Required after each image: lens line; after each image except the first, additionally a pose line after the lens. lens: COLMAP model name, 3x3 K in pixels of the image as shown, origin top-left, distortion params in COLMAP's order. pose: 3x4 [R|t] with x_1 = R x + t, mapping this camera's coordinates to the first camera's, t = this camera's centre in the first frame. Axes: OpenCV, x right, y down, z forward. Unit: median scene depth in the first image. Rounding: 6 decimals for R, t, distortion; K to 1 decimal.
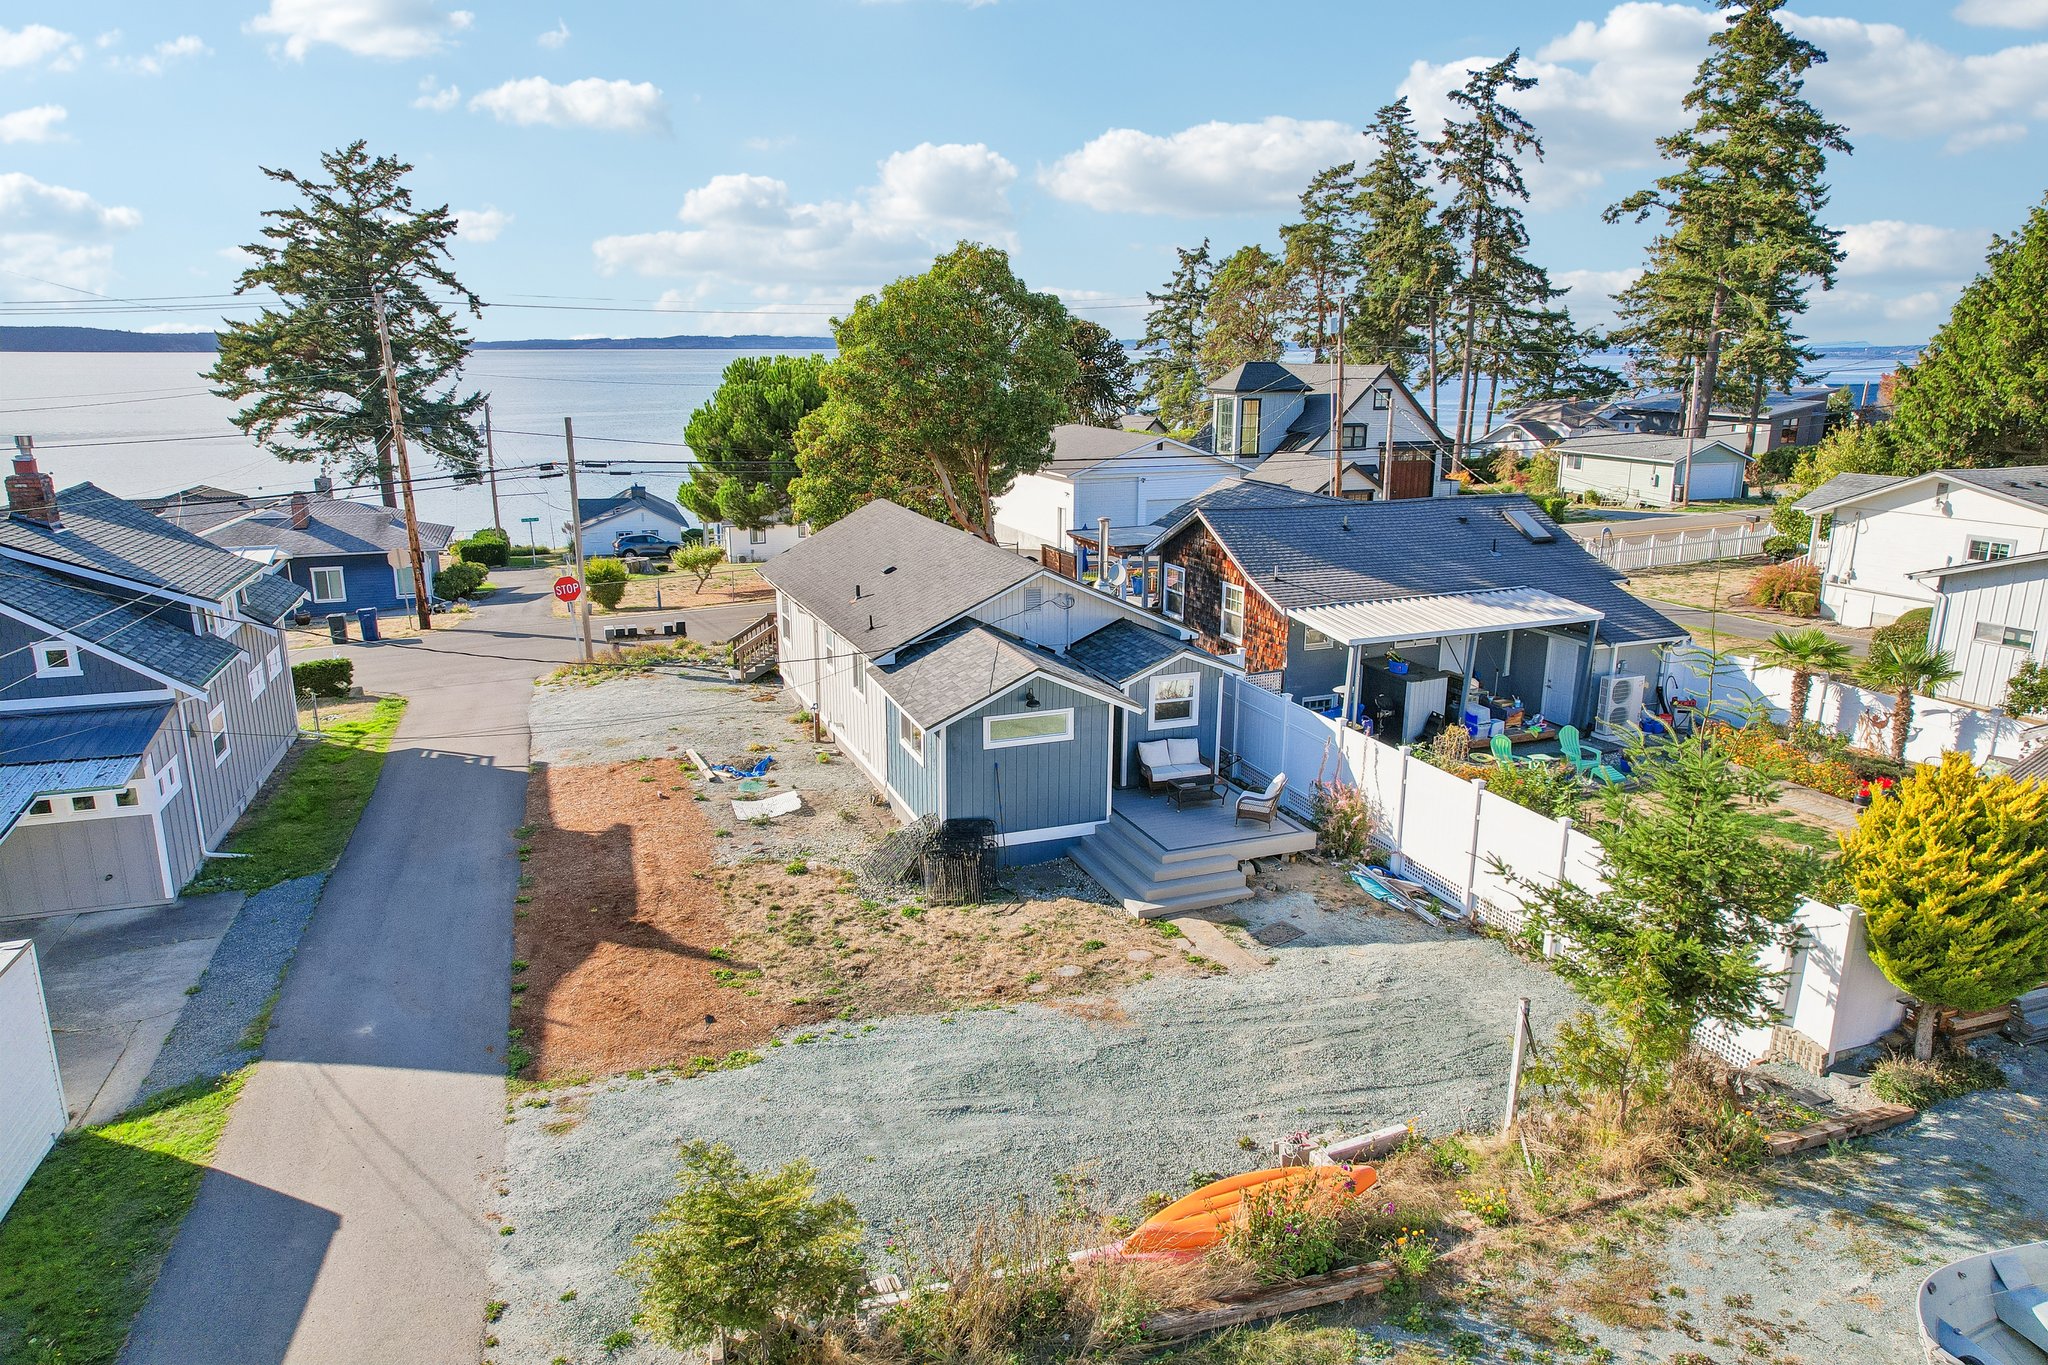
lens RADIAL K [[1311.6, 0, 1026.2], [0, 1311.6, 683.0], [0, 0, 1]] dist [-0.081745, 0.075785]
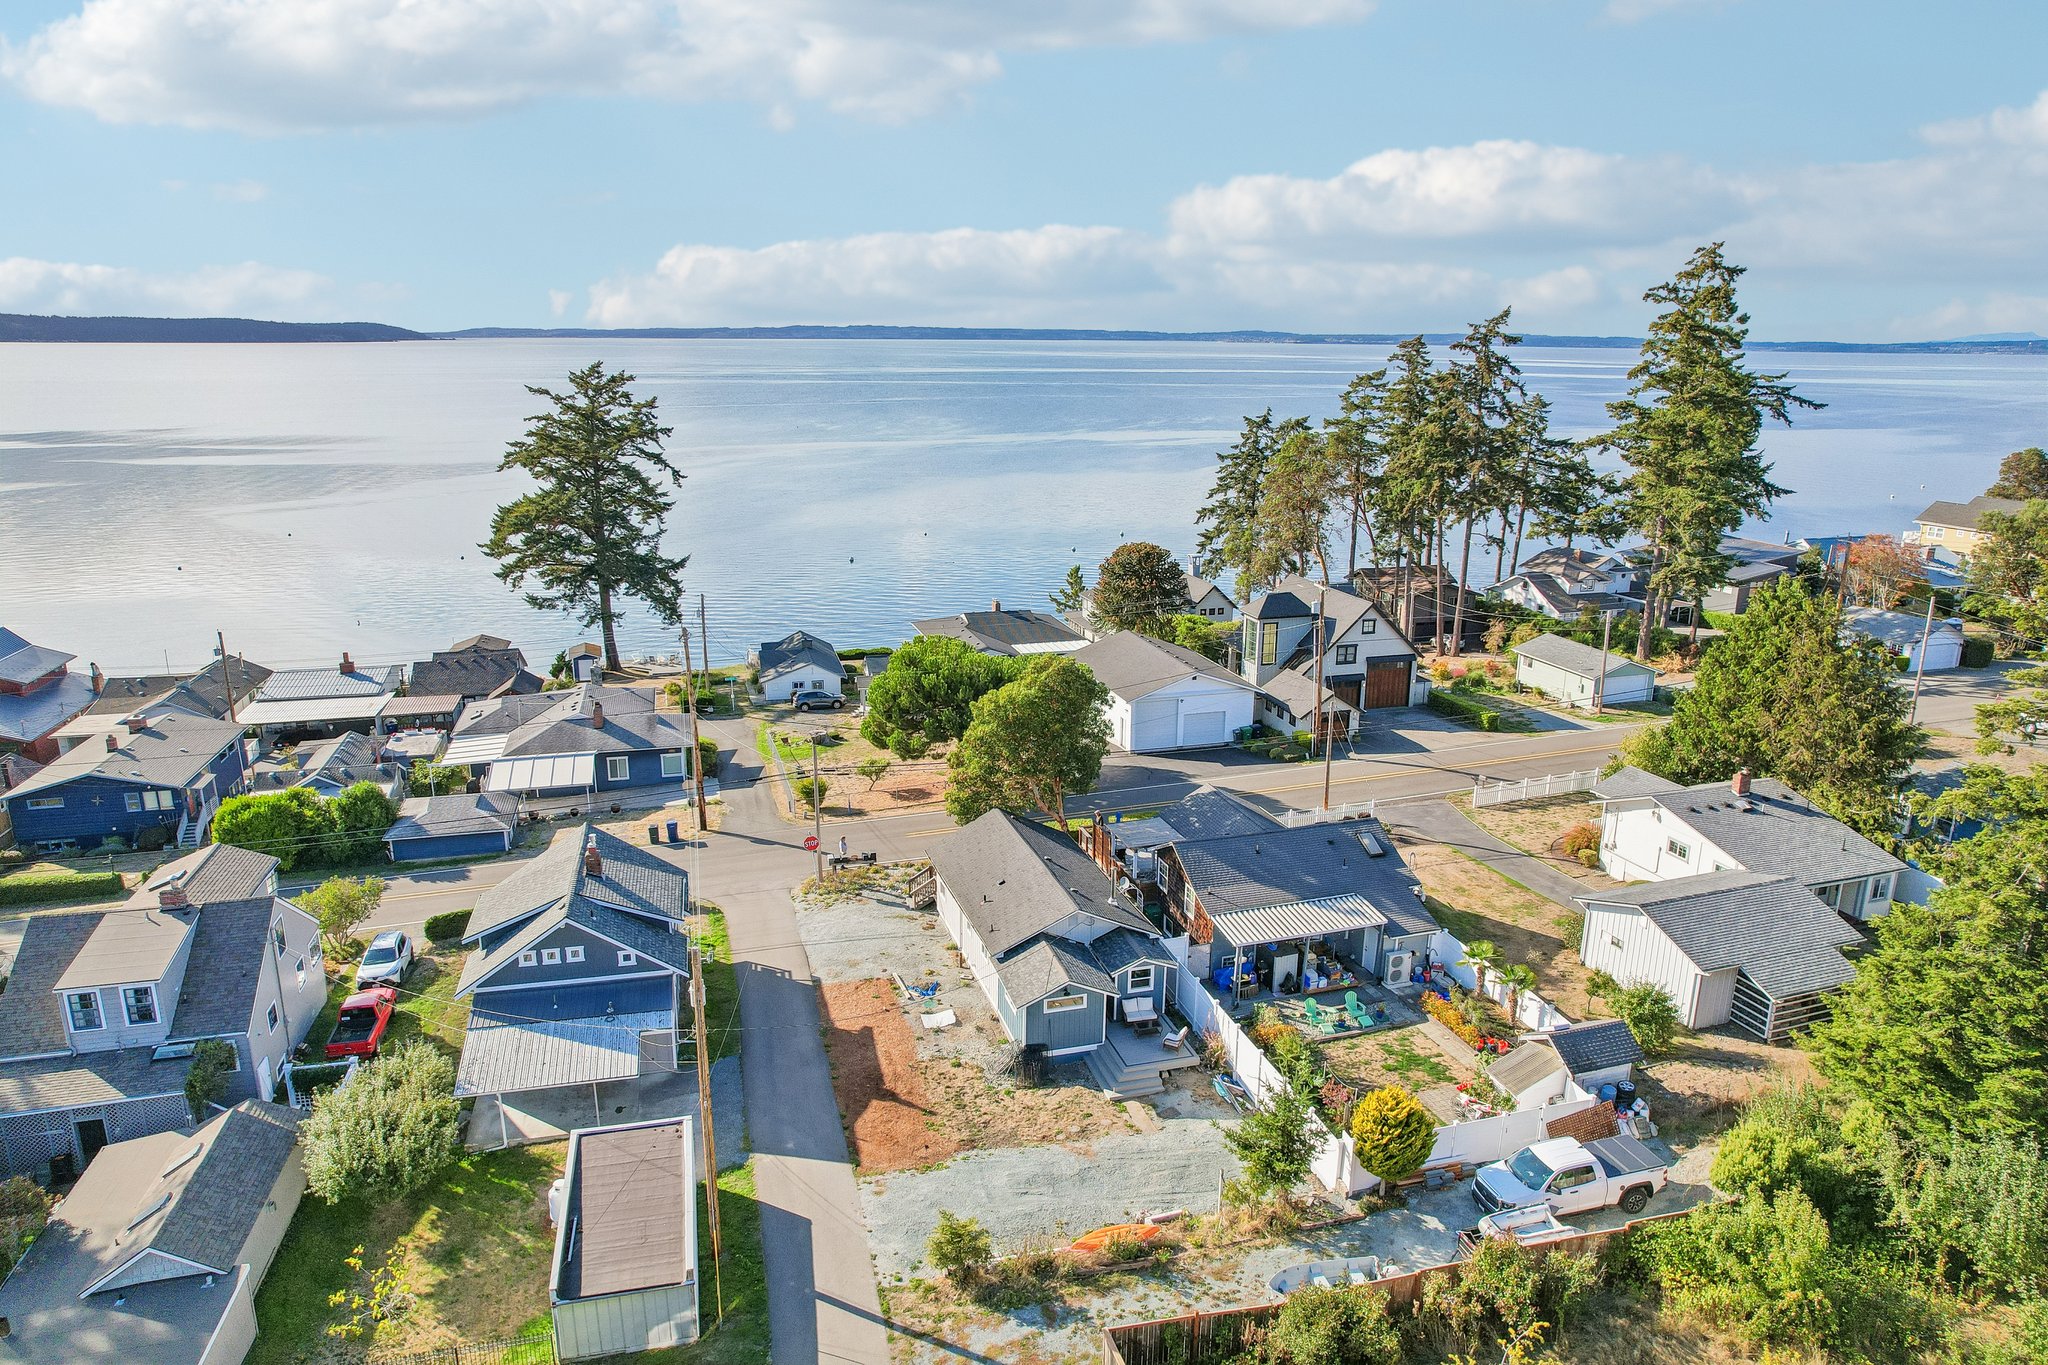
lens RADIAL K [[1311.6, 0, 1026.2], [0, 1311.6, 683.0], [0, 0, 1]] dist [-0.081745, 0.075785]
pose [[0.996535, 0.025076, -0.079306, 0.072262], [-0.024378, 0.999655, 0.009754, -0.389458], [0.079523, -0.007787, 0.996803, -0.863034]]
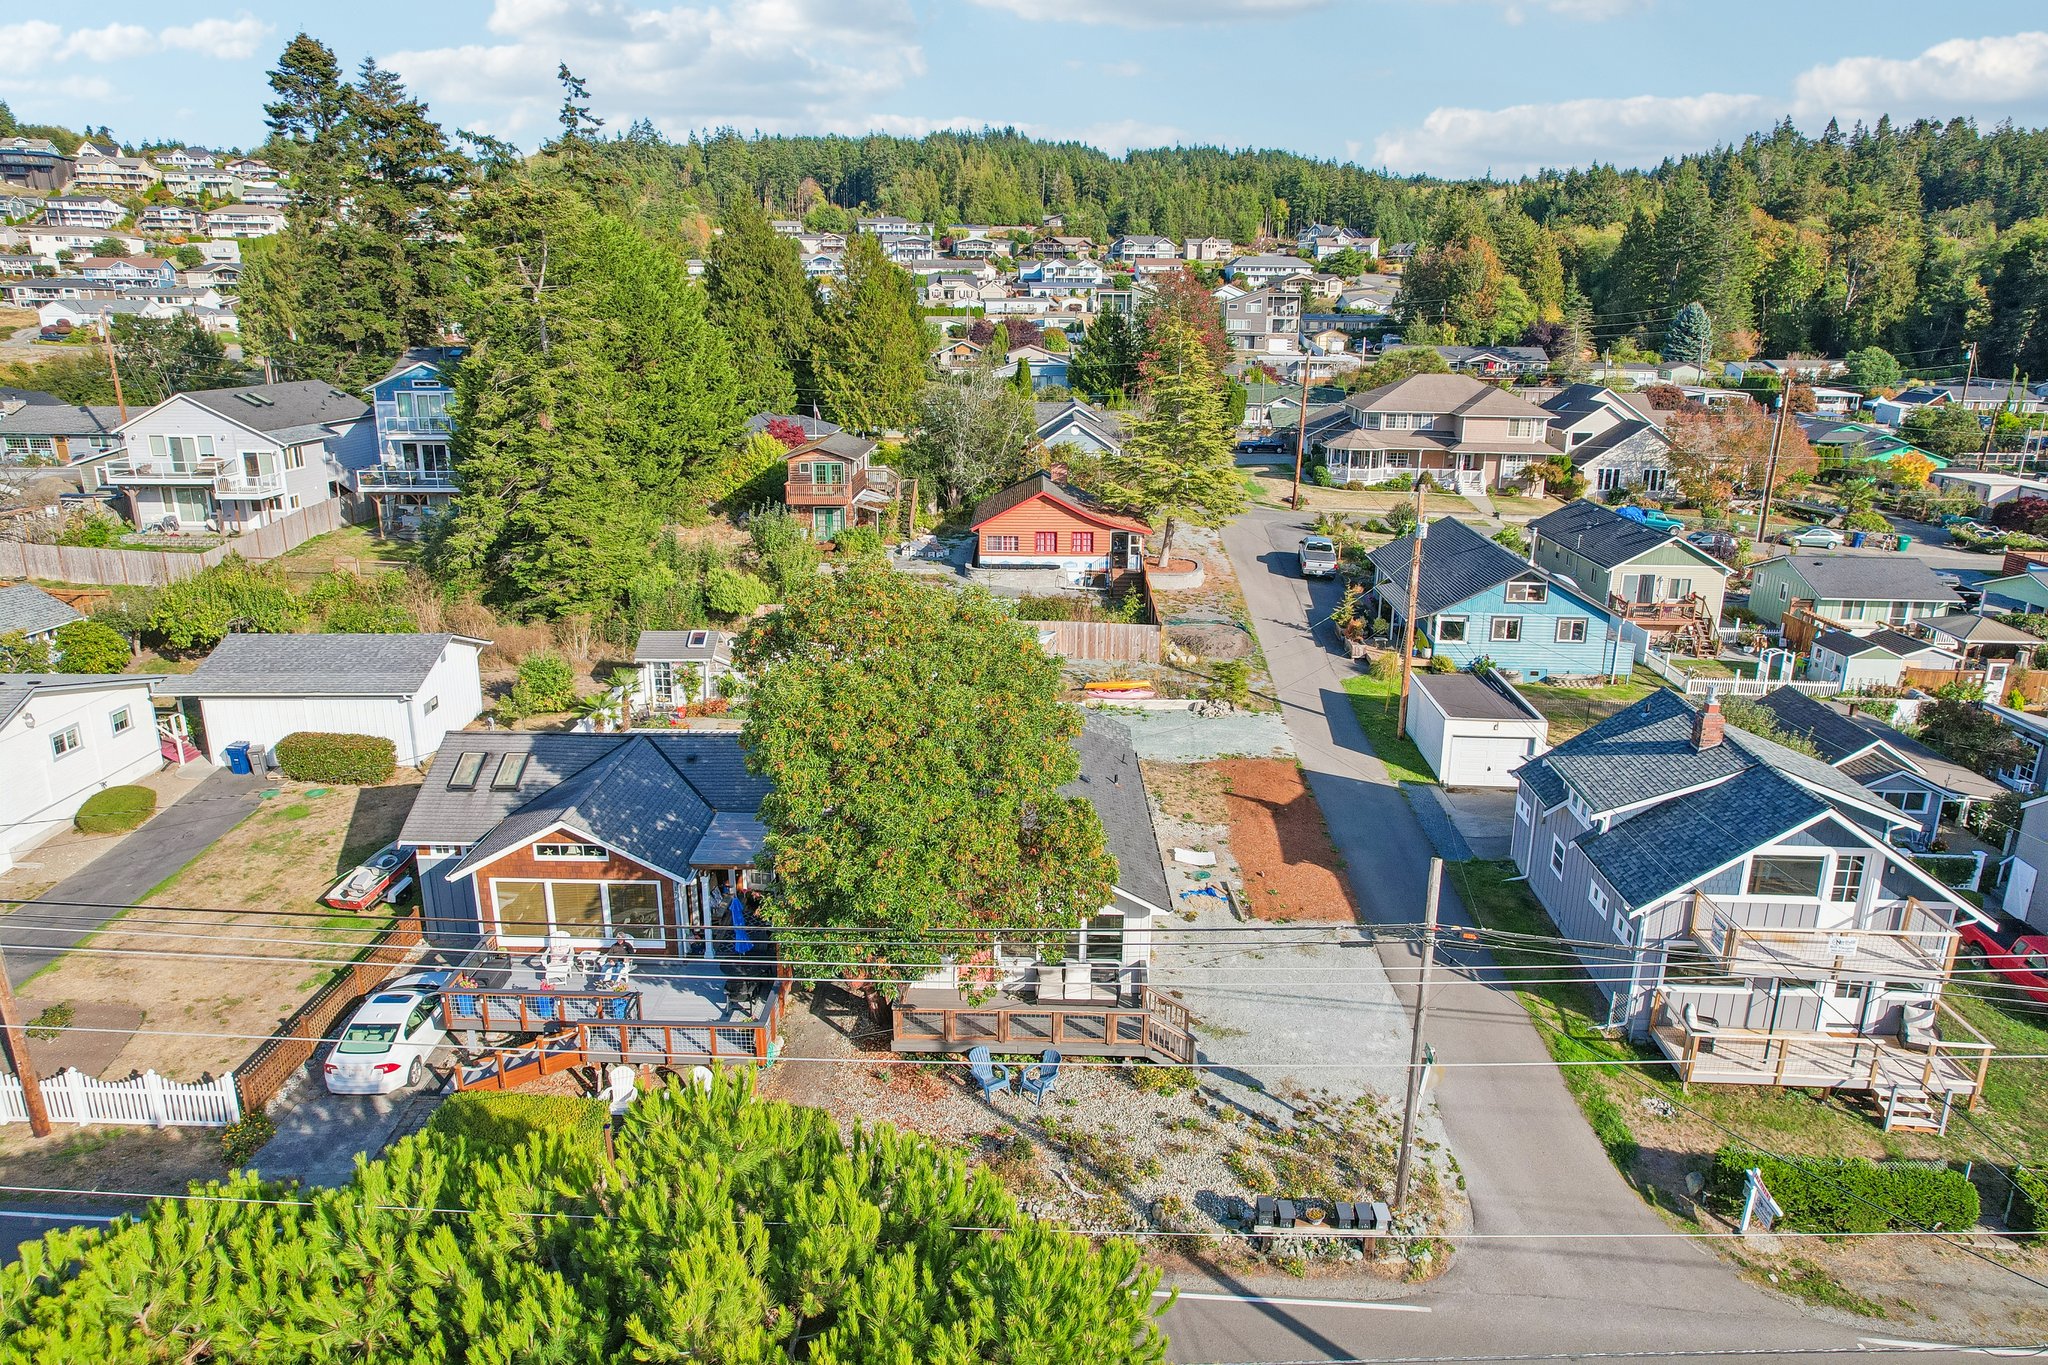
lens RADIAL K [[1311.6, 0, 1026.2], [0, 1311.6, 683.0], [0, 0, 1]] dist [-0.081745, 0.075785]
pose [[-0.923314, -0.111097, 0.367625, -0.495739], [0.093938, 0.862834, 0.496682, -0.780467], [-0.372380, 0.493128, -0.786230, 1.930412]]
